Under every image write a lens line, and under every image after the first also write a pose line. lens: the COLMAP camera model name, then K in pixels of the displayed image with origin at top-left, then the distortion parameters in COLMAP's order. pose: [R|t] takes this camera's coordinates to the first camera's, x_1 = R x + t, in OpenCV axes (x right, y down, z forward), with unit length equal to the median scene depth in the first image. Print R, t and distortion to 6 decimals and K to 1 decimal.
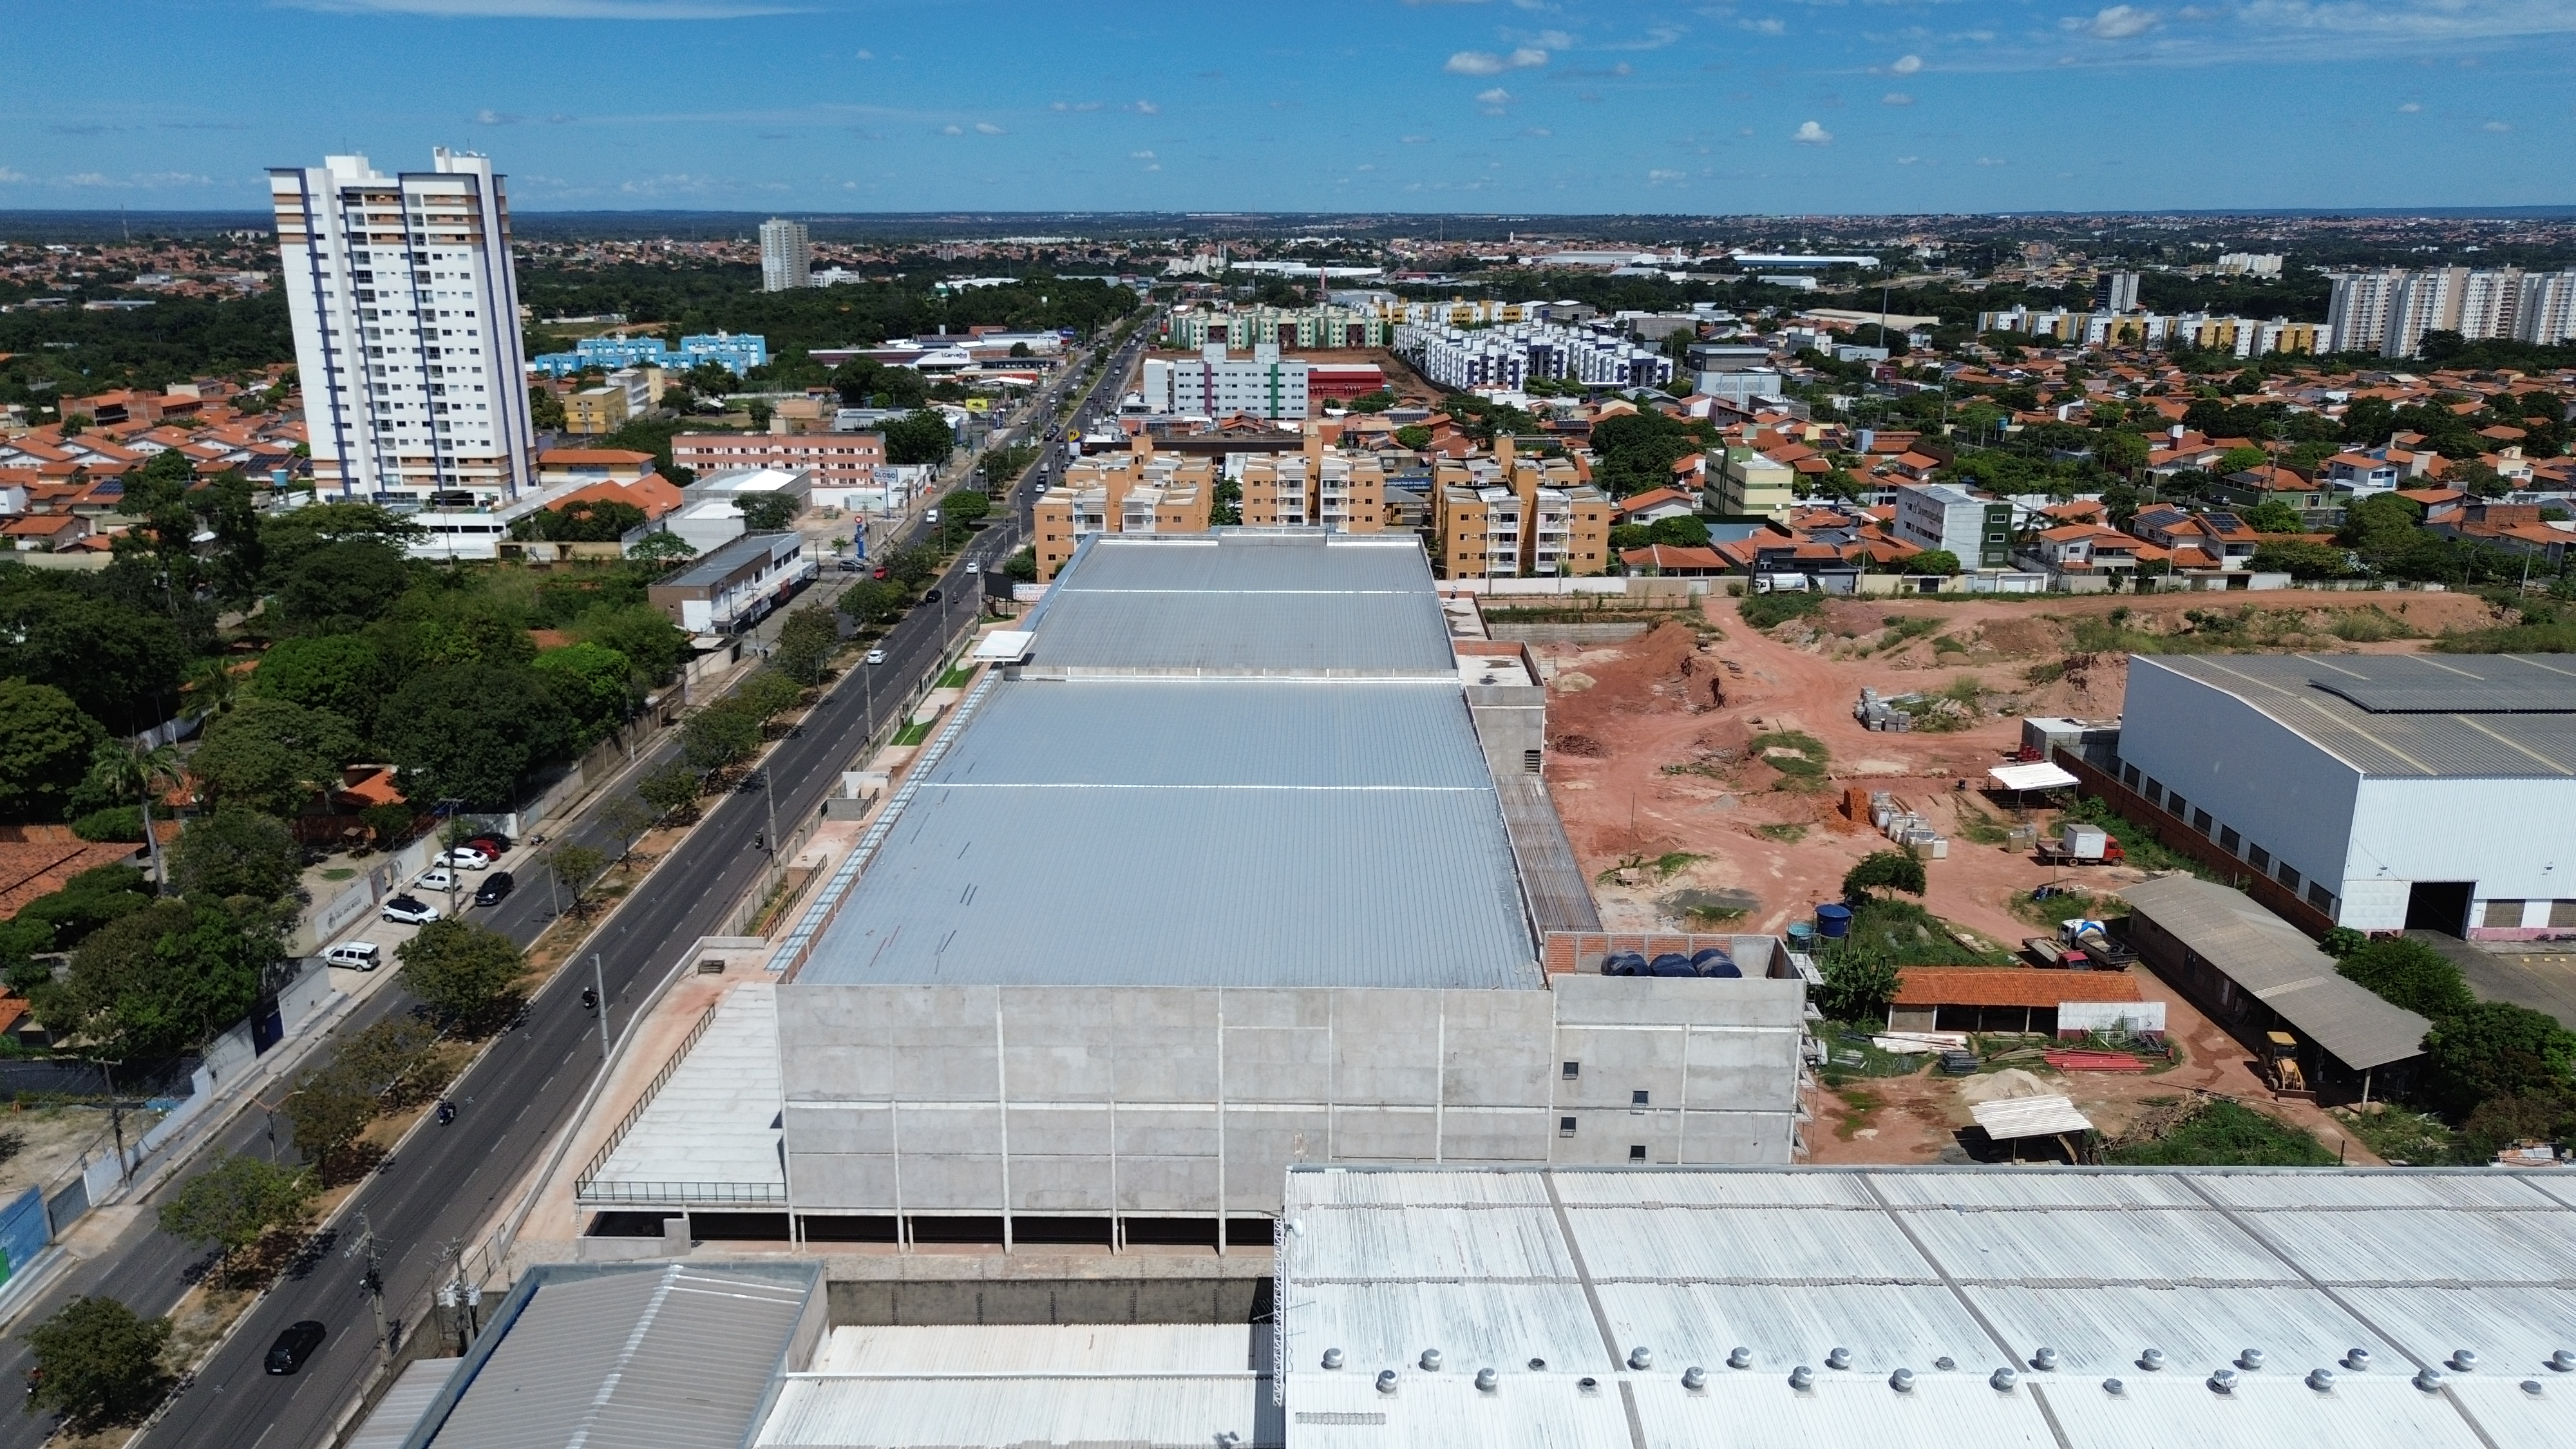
lens RADIAL K [[1821.7, 0, 1288.0], [0, 1821.7, 724.5], [0, 0, 1]] dist [0.081212, -0.090419]
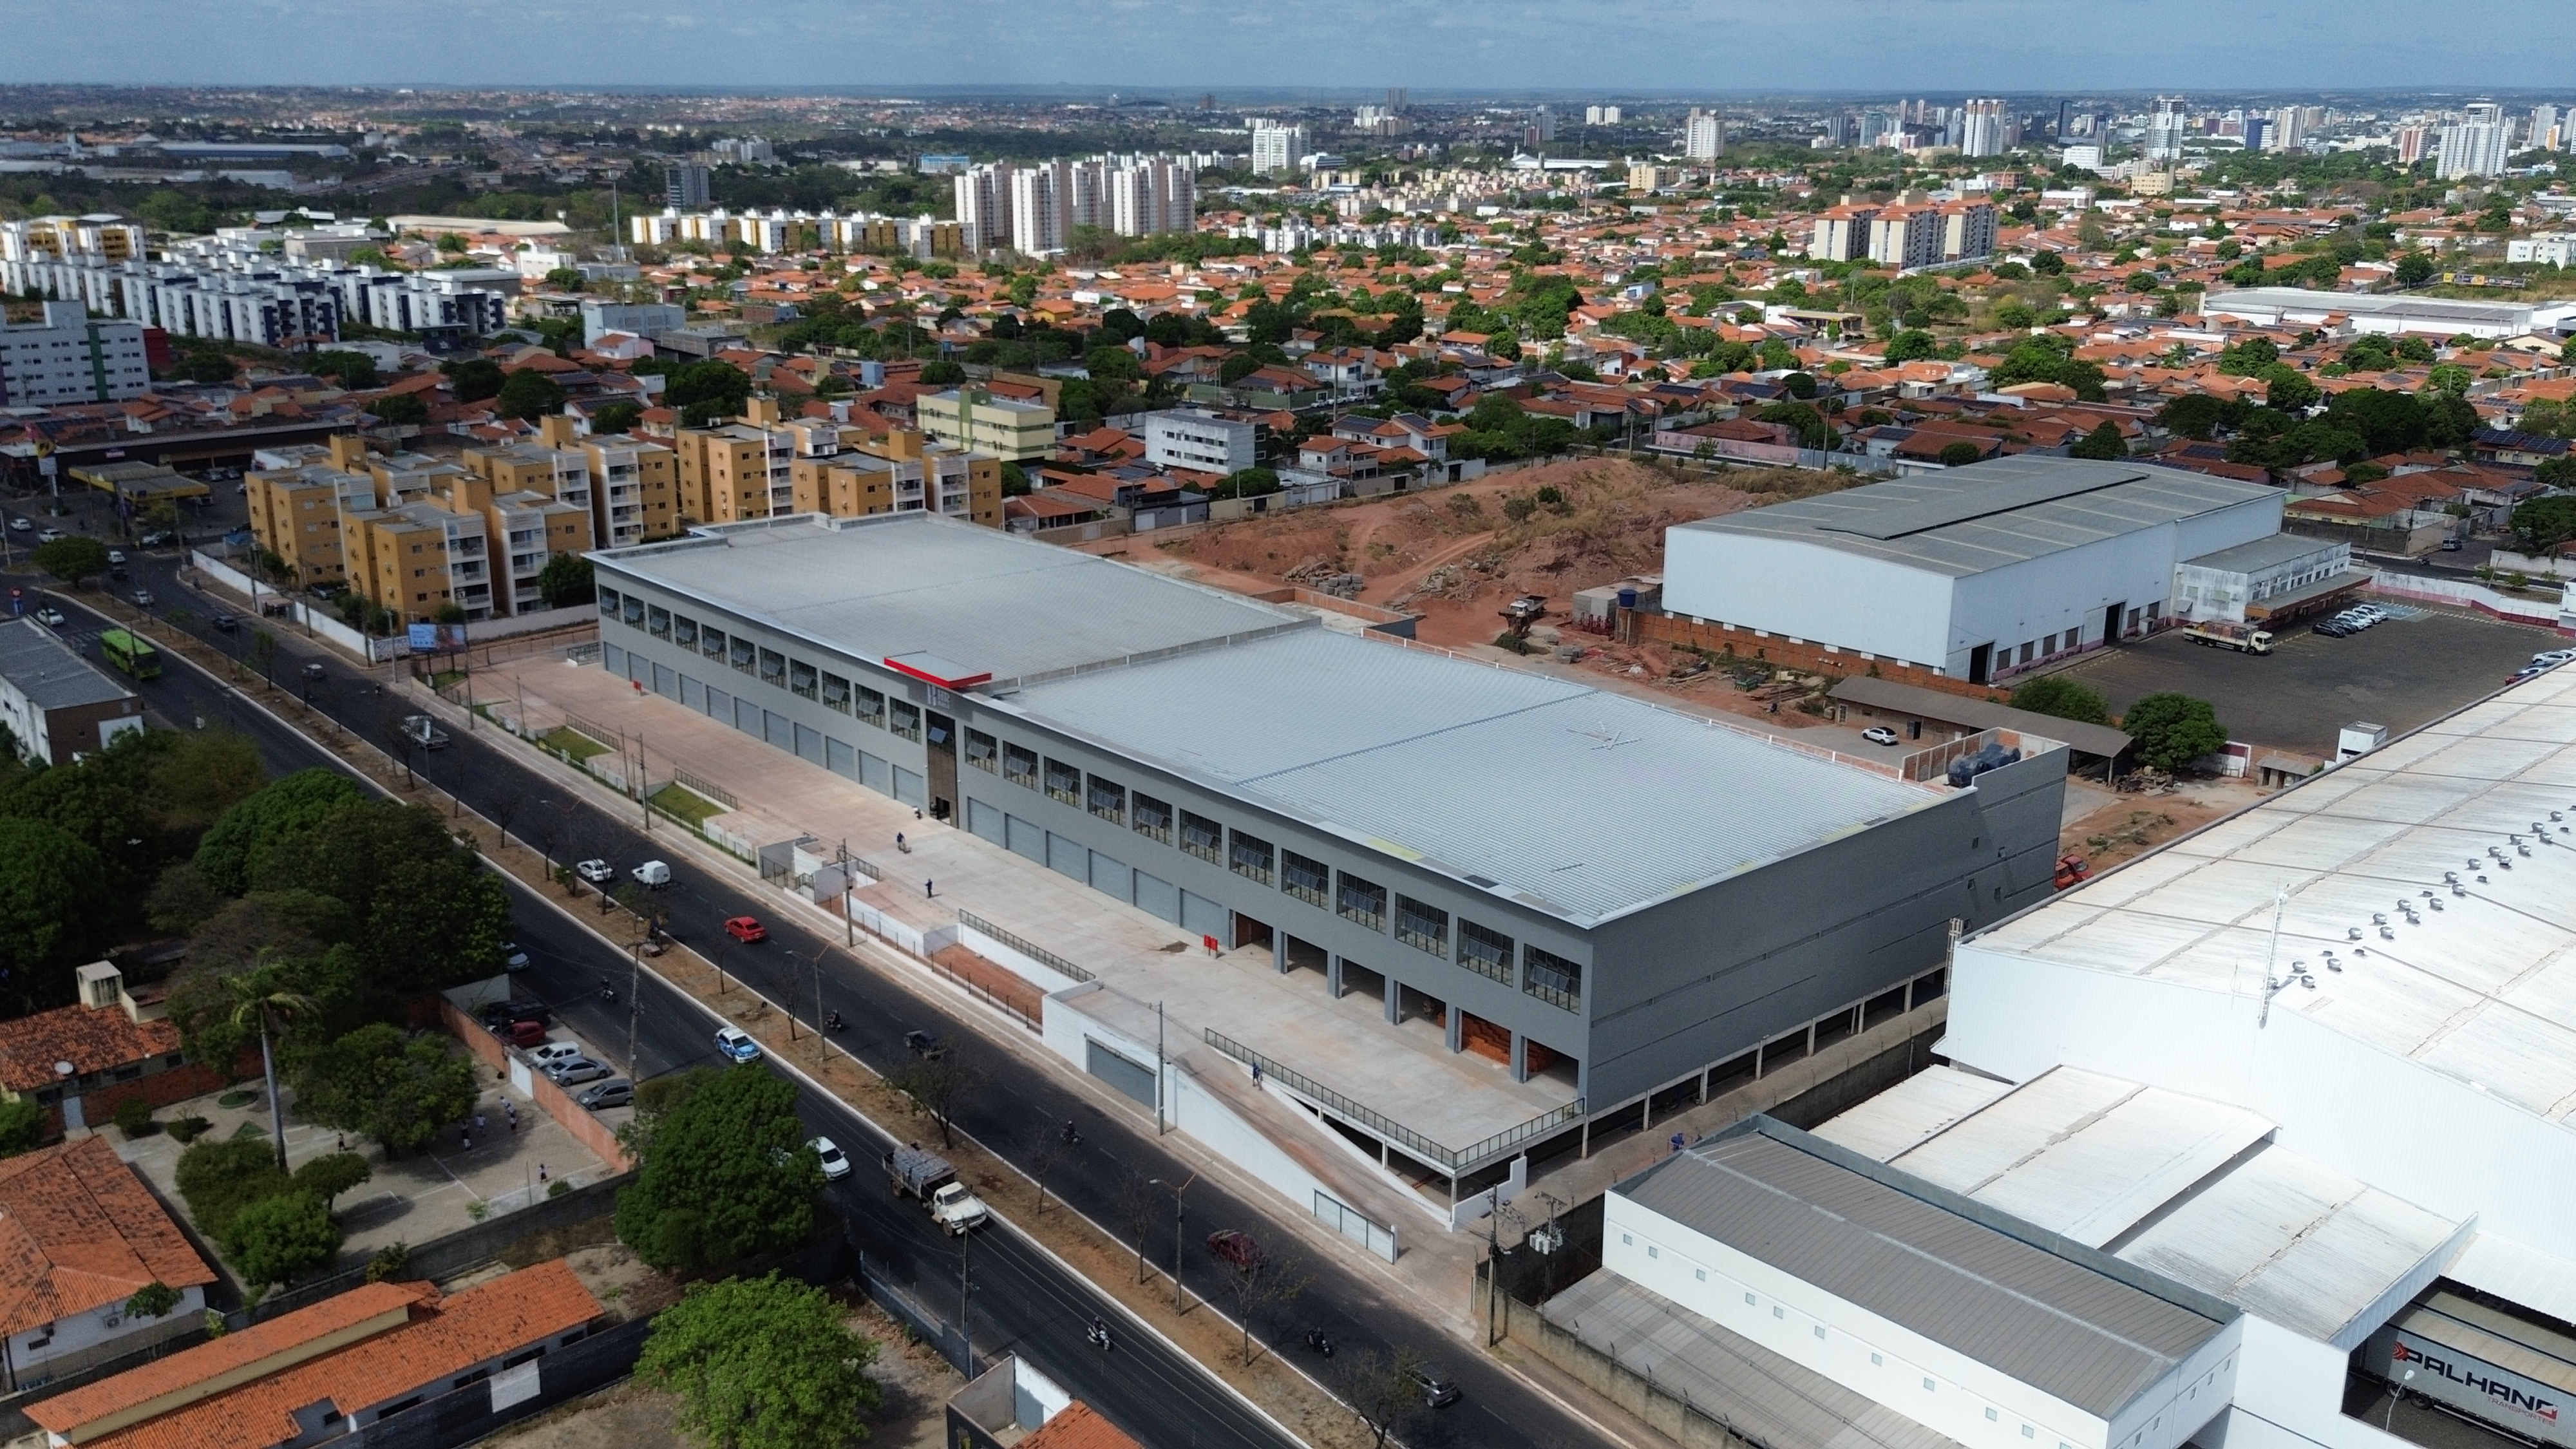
lens RADIAL K [[2178.8, 0, 1288.0], [0, 2178.8, 724.5], [0, 0, 1]] dist [0.073360, -0.084853]
pose [[0.739391, -0.185603, 0.647188, -0.428288], [0.177455, 0.980985, 0.078594, -0.040555], [-0.649469, 0.056735, 0.758268, 0.026768]]
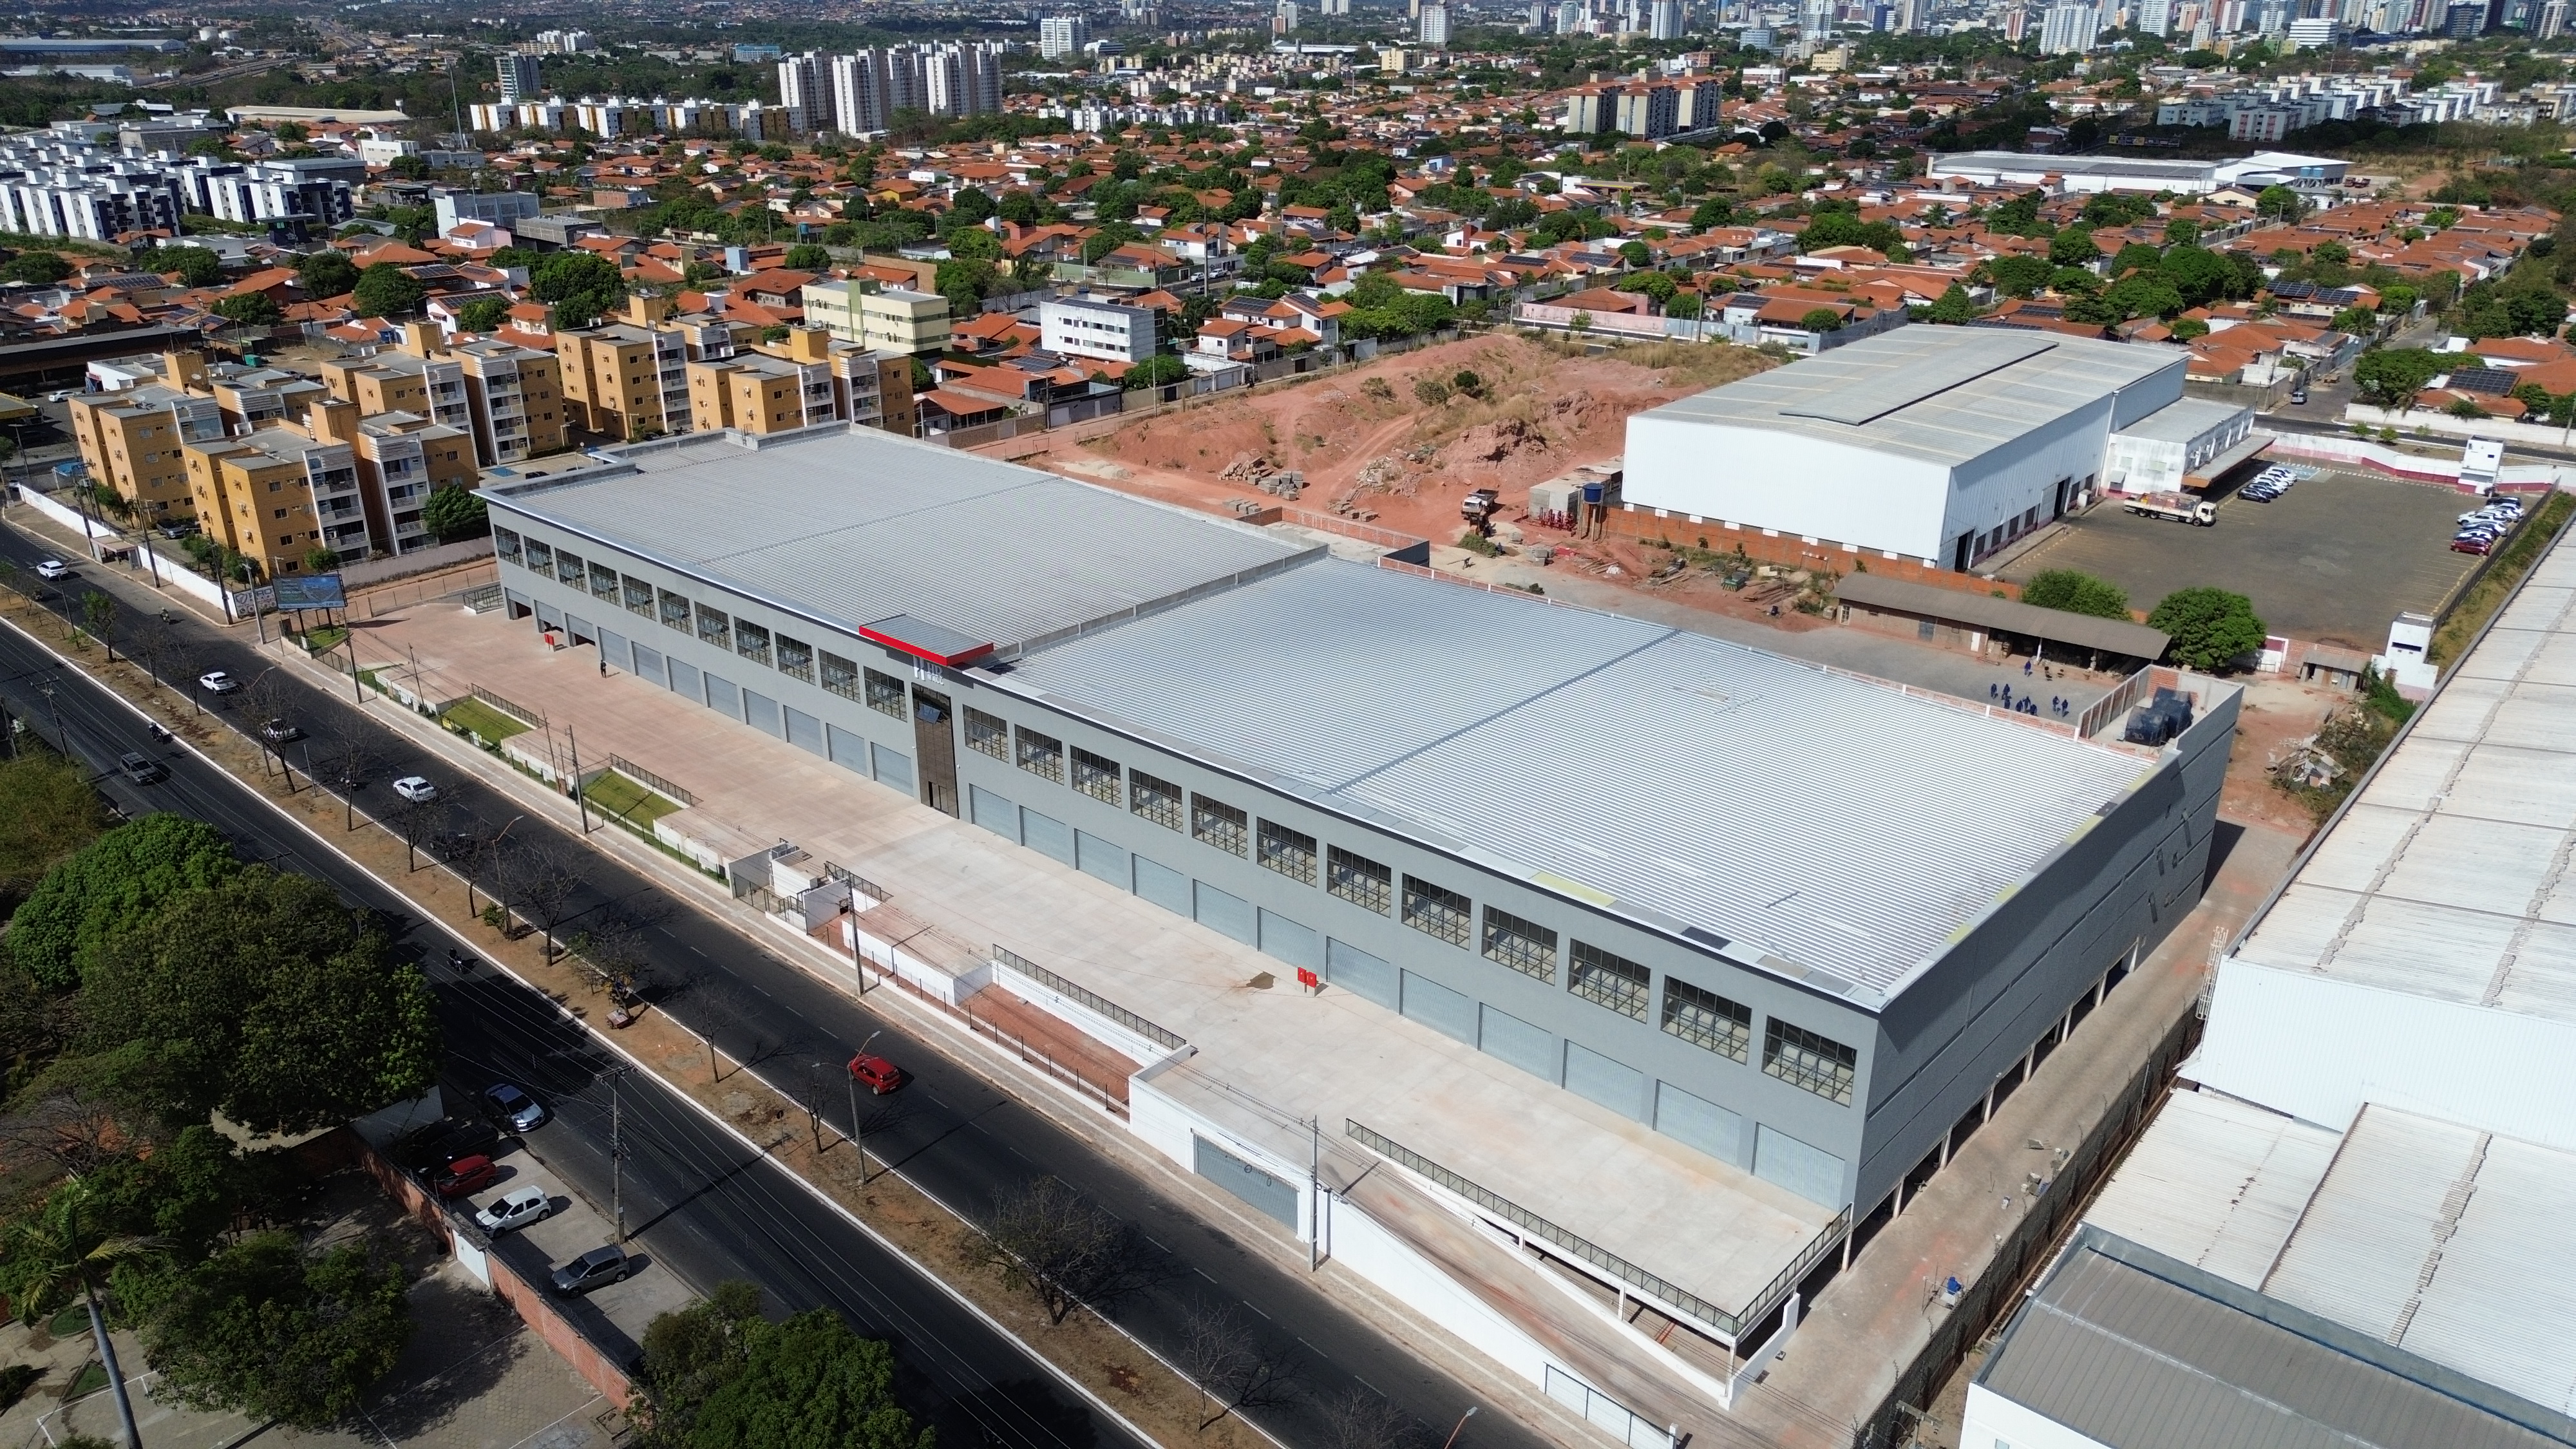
lens RADIAL K [[1821.9, 0, 1288.0], [0, 1821.9, 724.5], [0, 0, 1]] dist [0.059460, -0.047733]
pose [[0.654929, -0.284492, 0.700095, -0.354752], [0.205256, 0.958571, 0.197513, -0.075410], [-0.727281, 0.014342, 0.686190, 0.196956]]
